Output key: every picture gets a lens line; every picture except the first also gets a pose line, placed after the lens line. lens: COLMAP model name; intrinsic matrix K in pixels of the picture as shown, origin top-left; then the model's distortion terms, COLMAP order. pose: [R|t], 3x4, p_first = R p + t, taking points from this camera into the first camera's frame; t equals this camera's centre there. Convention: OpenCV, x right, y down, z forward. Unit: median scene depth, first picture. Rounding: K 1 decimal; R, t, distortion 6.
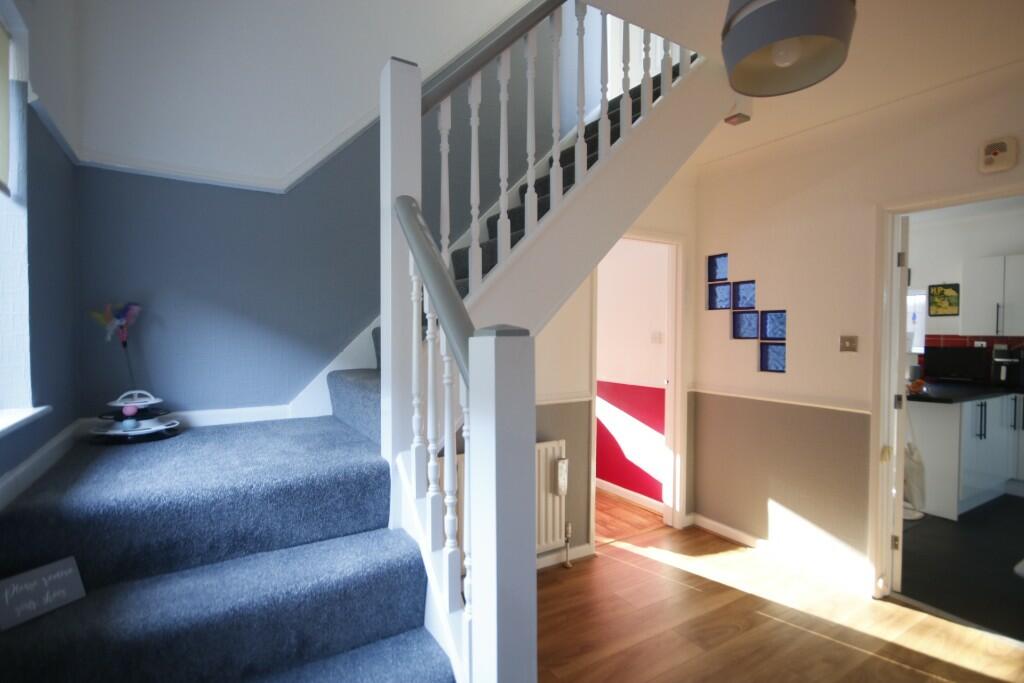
lens RADIAL K [[512.4, 0, 514.3], [0, 512.4, 342.5], [0, 0, 1]] dist [-0.005270, -0.001050]
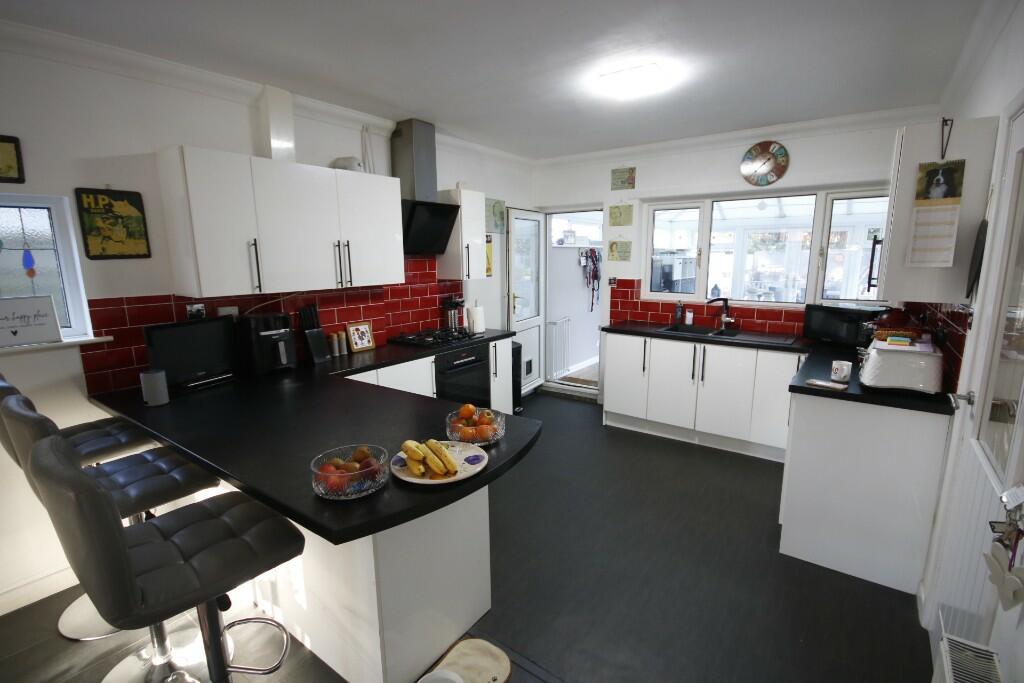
lens RADIAL K [[477.0, 0, 512.8], [0, 477.0, 342.2], [0, 0, 1]] dist [-0.005422, -0.002885]
pose [[-0.362434, -0.173037, 0.915806, 0.288383], [0.026970, 0.980255, 0.195888, -0.052821], [-0.931619, 0.095696, -0.350611, 0.832093]]
